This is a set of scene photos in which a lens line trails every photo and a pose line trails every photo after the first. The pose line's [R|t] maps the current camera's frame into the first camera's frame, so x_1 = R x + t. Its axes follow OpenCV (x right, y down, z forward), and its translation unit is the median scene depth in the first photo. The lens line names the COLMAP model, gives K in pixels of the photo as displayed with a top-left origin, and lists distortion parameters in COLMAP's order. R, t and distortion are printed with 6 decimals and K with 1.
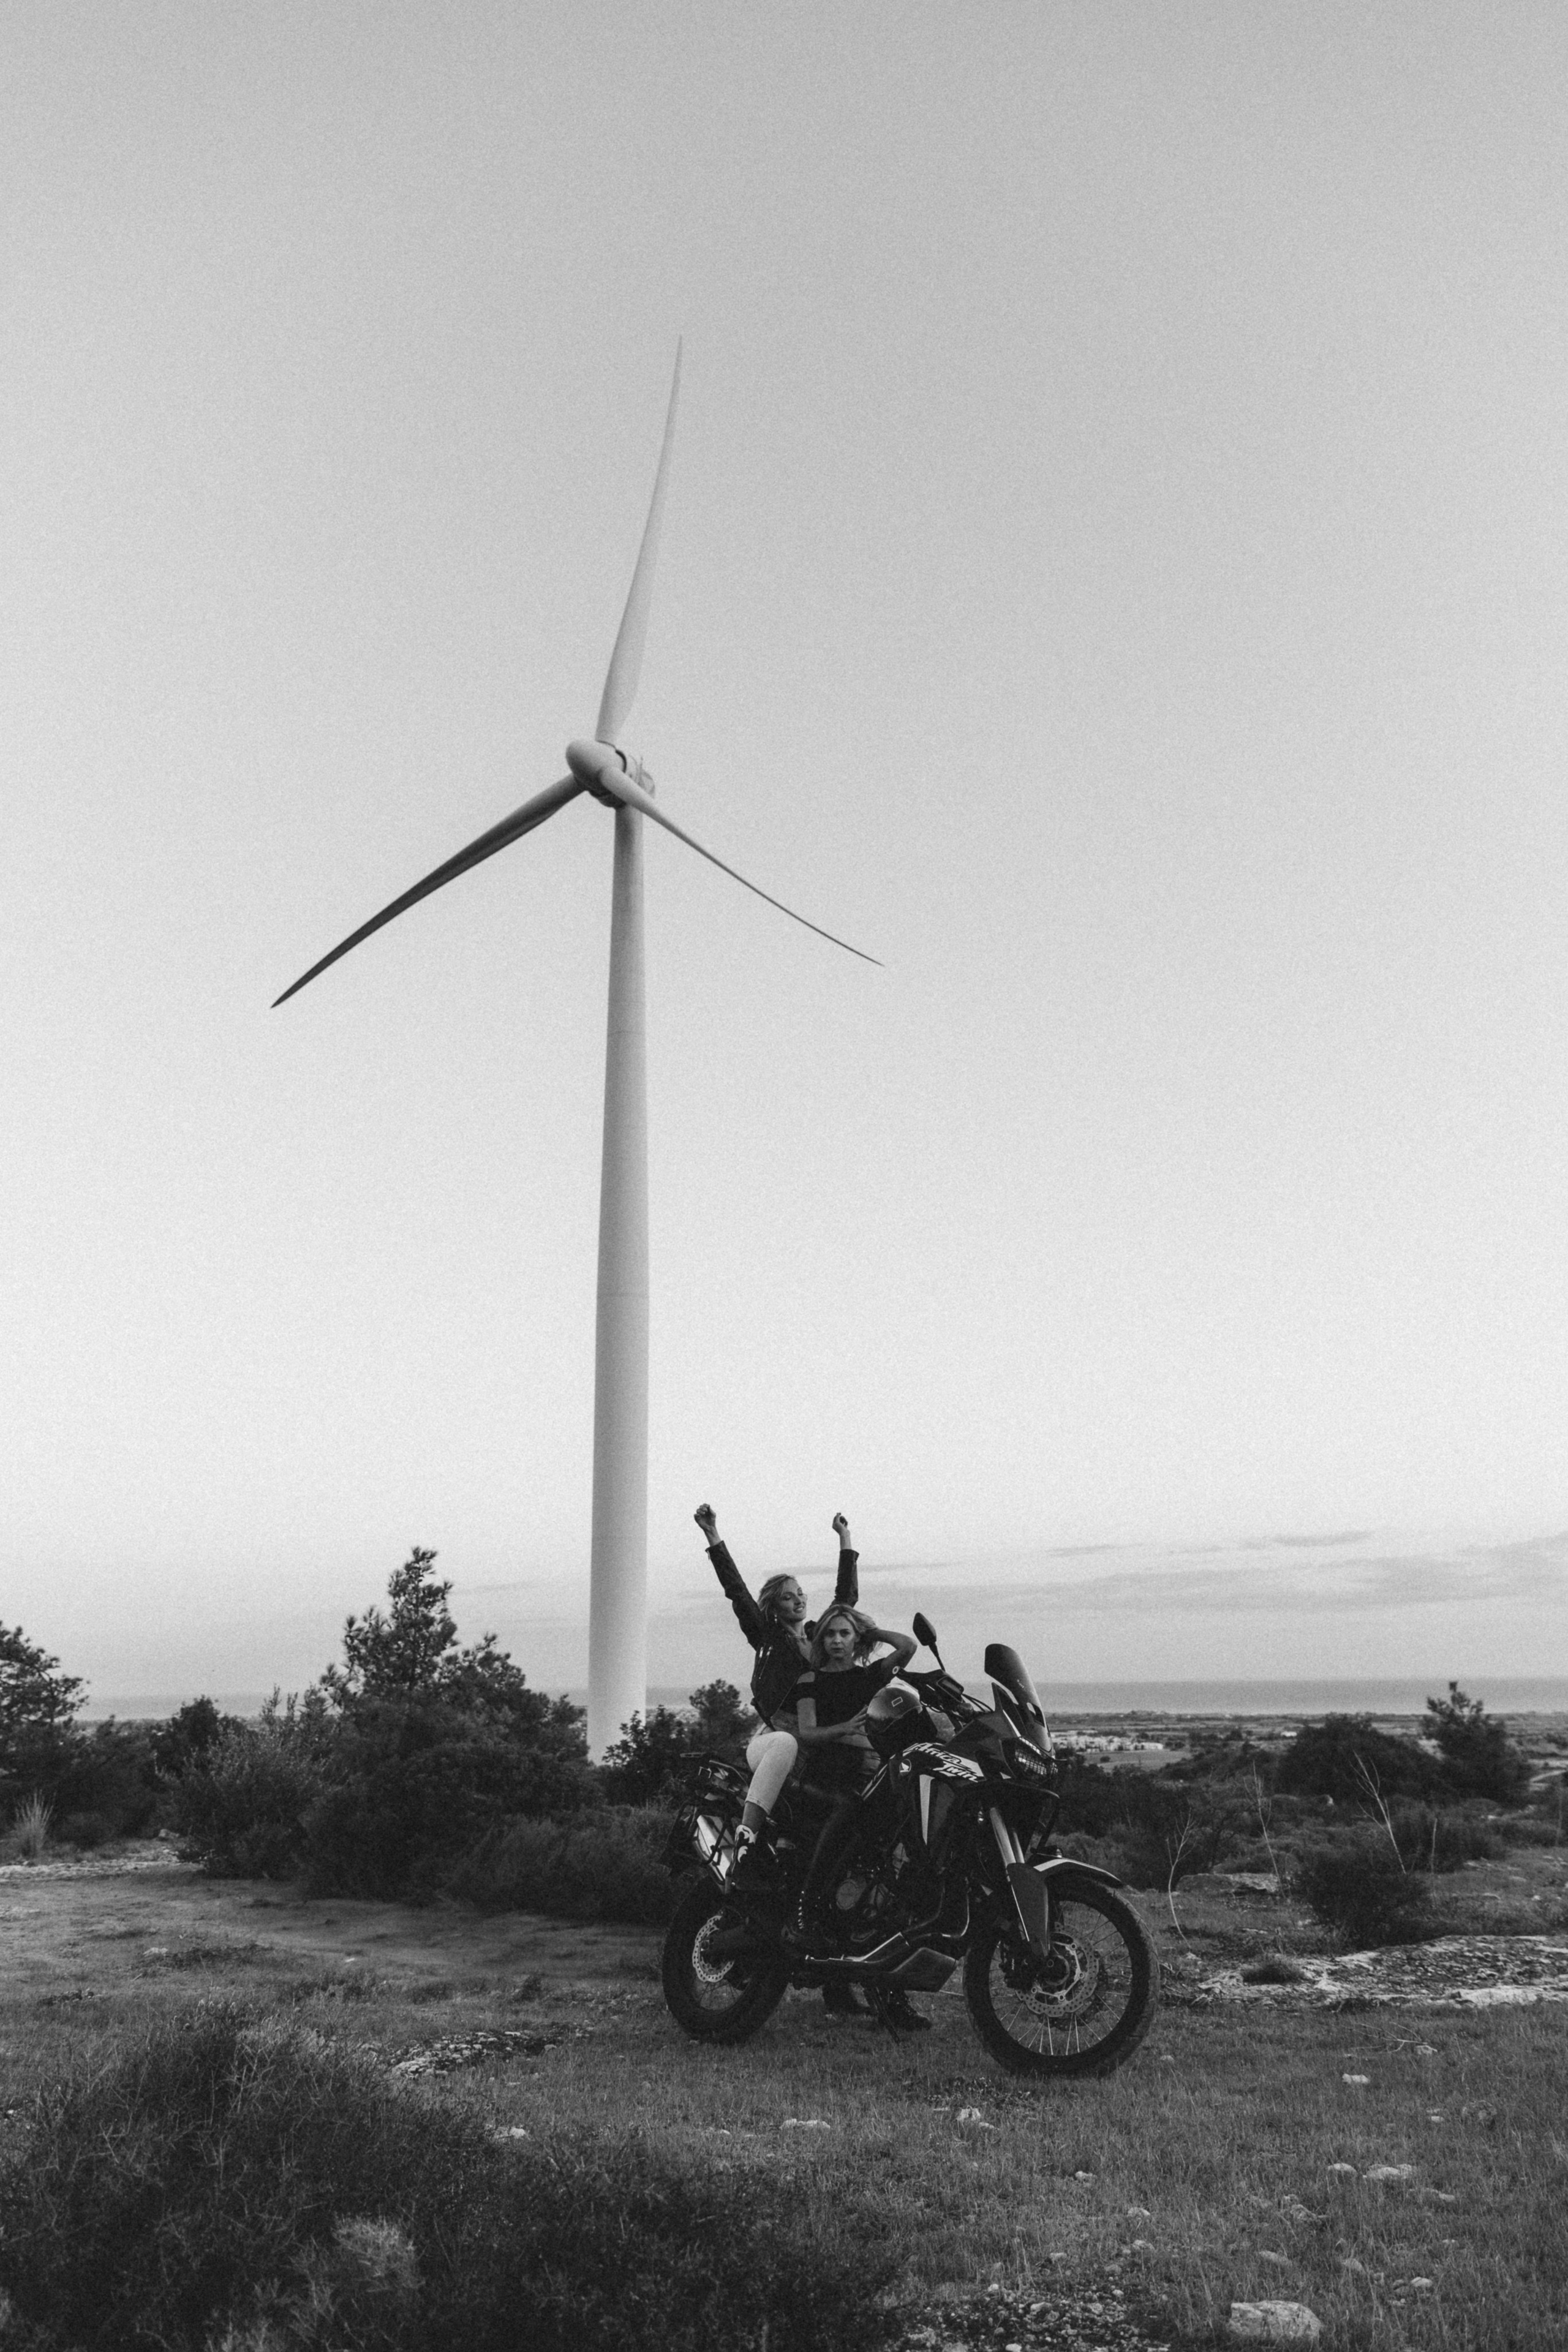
lens RADIAL K [[2567.9, 0, 782.7], [0, 2567.9, 1183.6], [0, 0, 1]] dist [0.012522, 0.000000]
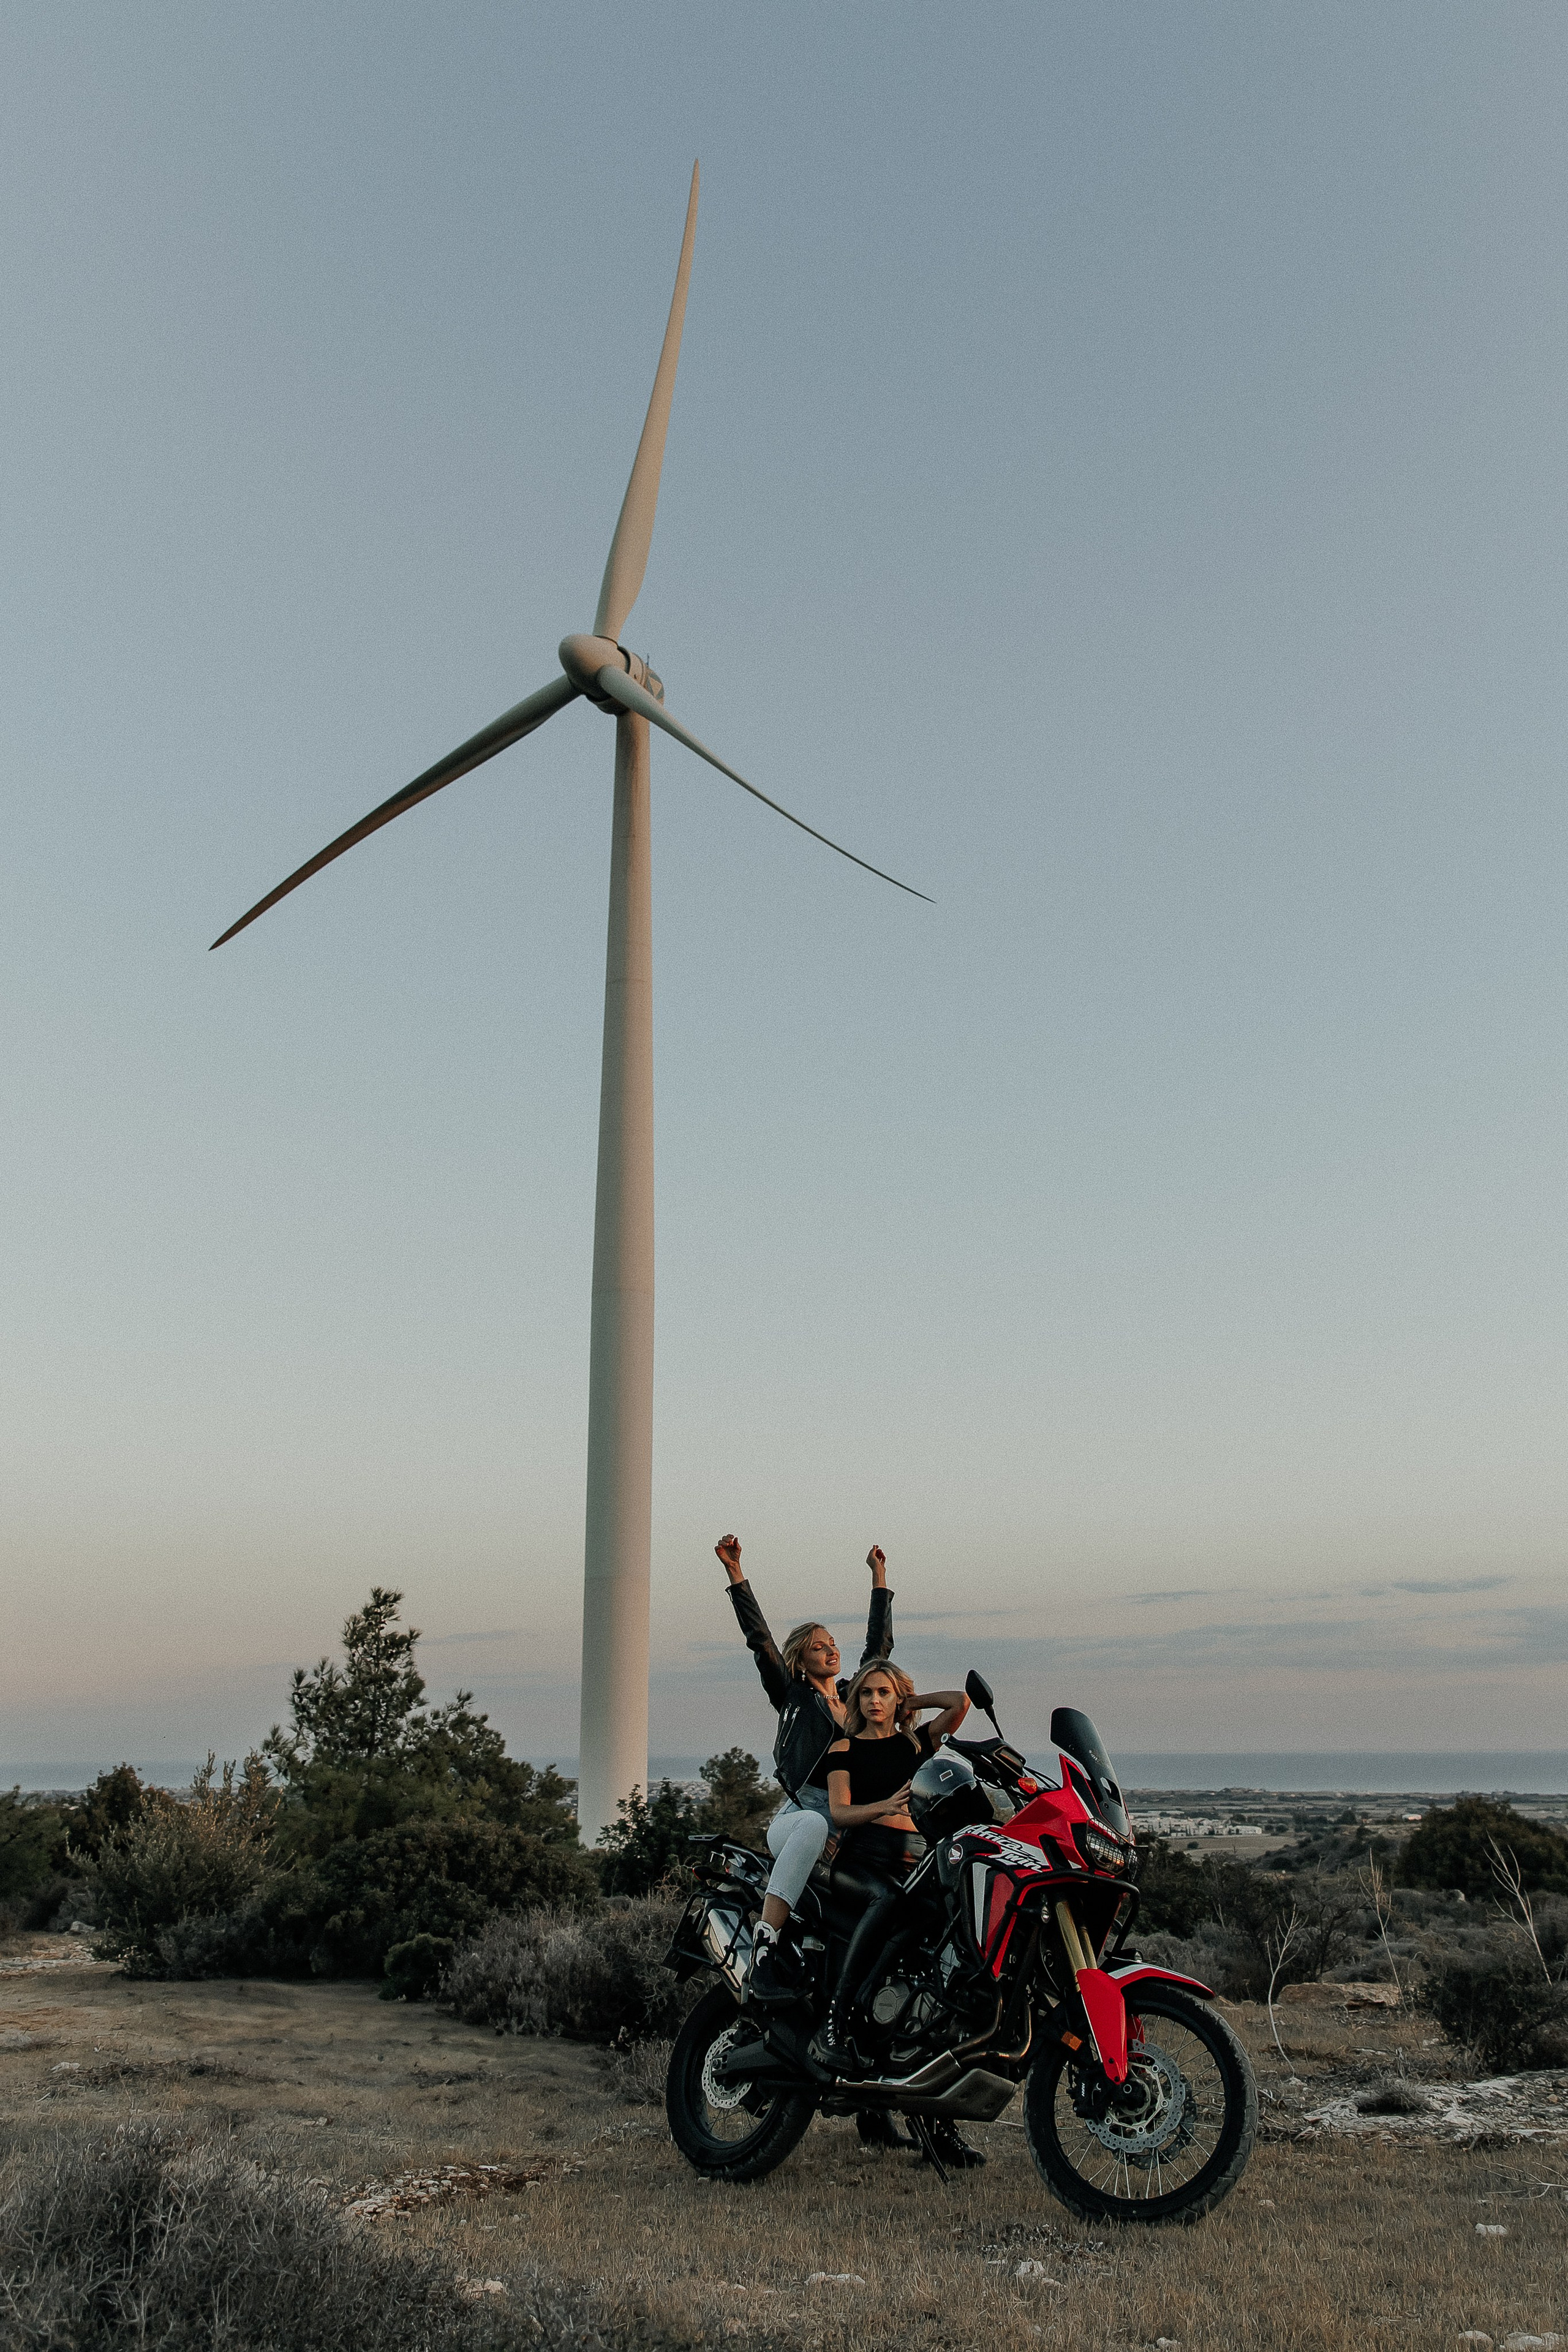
lens RADIAL K [[2567.9, 0, 786.5], [0, 2567.9, 1167.8], [0, 0, 1]] dist [0.012522, 0.000000]
pose [[0.999922, 0.003767, -0.011948, 0.001458], [-0.003992, 0.999815, -0.018842, 0.018389], [0.011875, 0.018888, 0.999751, 0.151969]]
